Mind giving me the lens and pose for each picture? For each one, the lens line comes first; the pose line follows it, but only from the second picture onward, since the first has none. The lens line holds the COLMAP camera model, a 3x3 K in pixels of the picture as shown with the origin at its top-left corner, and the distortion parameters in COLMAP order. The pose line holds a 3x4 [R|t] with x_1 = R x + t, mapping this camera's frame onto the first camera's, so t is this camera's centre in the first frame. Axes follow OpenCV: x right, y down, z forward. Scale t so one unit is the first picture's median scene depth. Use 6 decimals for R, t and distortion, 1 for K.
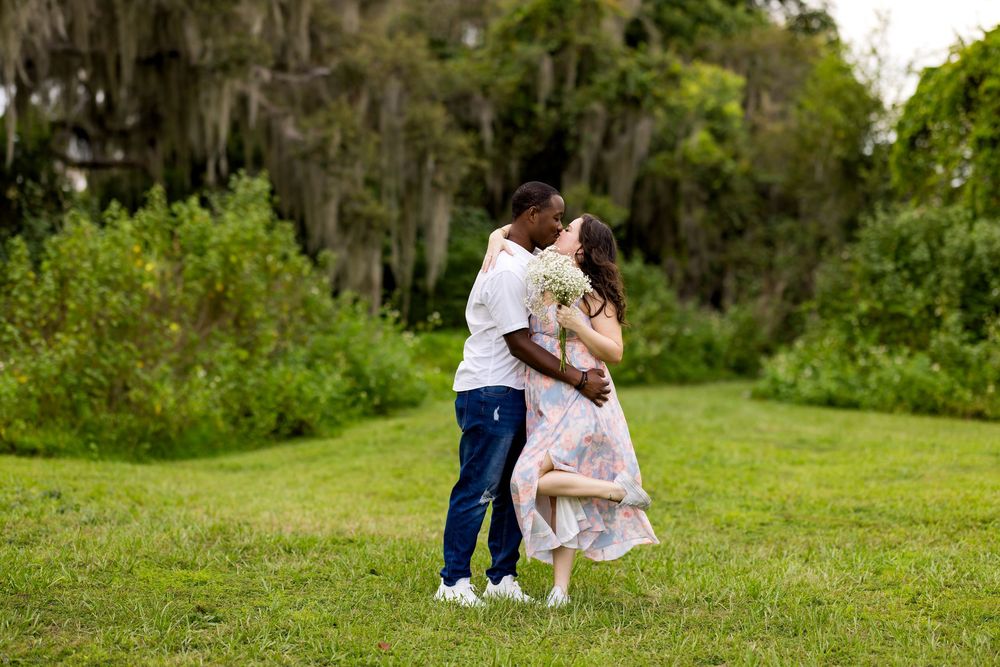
lens RADIAL K [[2463.3, 0, 500.0], [0, 2463.3, 333.5], [0, 0, 1]] dist [0.012563, -0.051956]
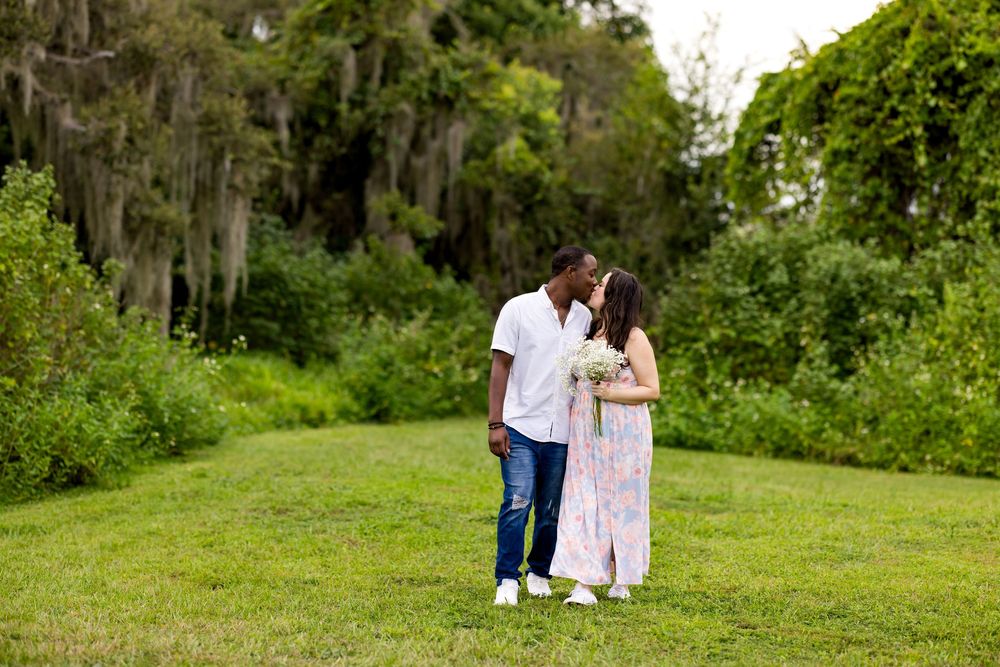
lens RADIAL K [[2463.3, 0, 500.0], [0, 2463.3, 333.5], [0, 0, 1]] dist [0.012563, -0.051956]
pose [[0.995317, 0.017988, 0.094980, -0.013086], [-0.017465, 0.999827, -0.006335, -0.003827], [-0.095078, 0.004646, 0.995459, 0.108306]]
